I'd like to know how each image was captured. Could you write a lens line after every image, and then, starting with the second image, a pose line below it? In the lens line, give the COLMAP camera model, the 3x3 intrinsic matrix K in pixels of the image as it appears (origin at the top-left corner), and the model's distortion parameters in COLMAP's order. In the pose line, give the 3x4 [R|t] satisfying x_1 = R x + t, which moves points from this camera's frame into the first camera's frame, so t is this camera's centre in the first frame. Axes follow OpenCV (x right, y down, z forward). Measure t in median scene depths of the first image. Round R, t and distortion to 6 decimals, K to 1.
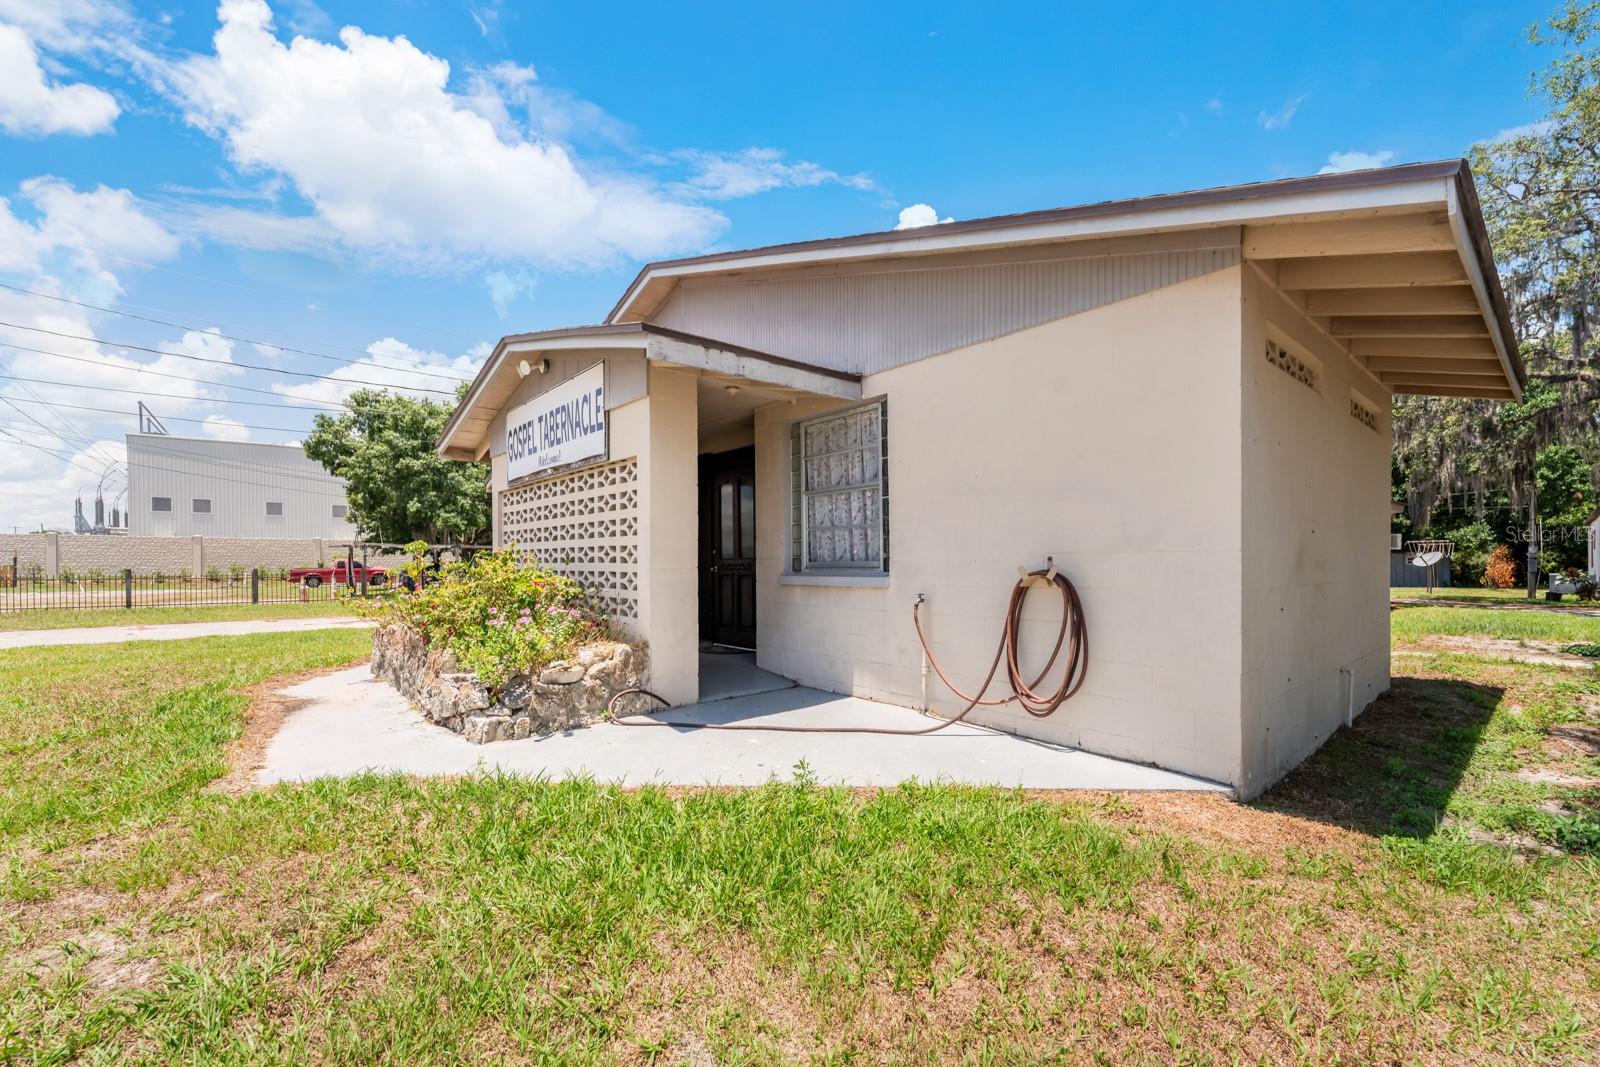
lens RADIAL K [[655.5, 0, 800.6], [0, 655.5, 550.1], [0, 0, 1]] dist [-0.002034, -0.000144]
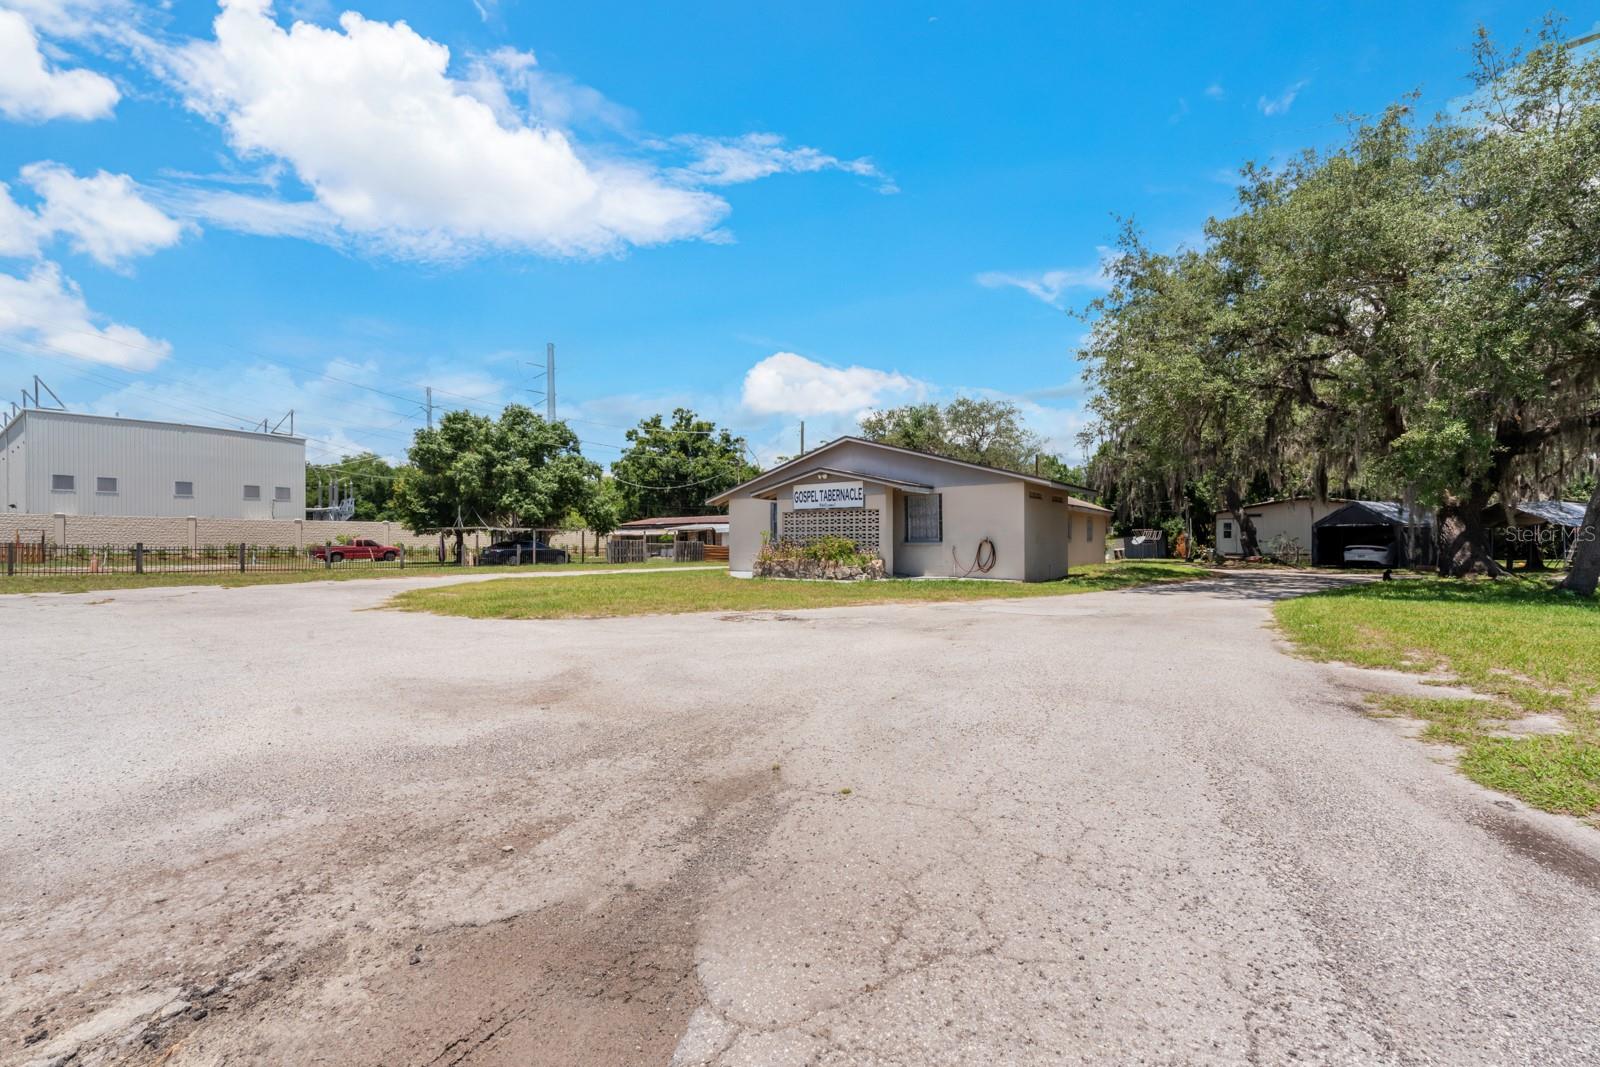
lens RADIAL K [[655.5, 0, 793.5], [0, 655.5, 530.6], [0, 0, 1]] dist [-0.002034, -0.000144]
pose [[0.977852, 0.006032, 0.209212, -1.235671], [-0.005542, 0.999980, -0.002928, -0.008046], [-0.209226, 0.001703, 0.977866, -2.069233]]
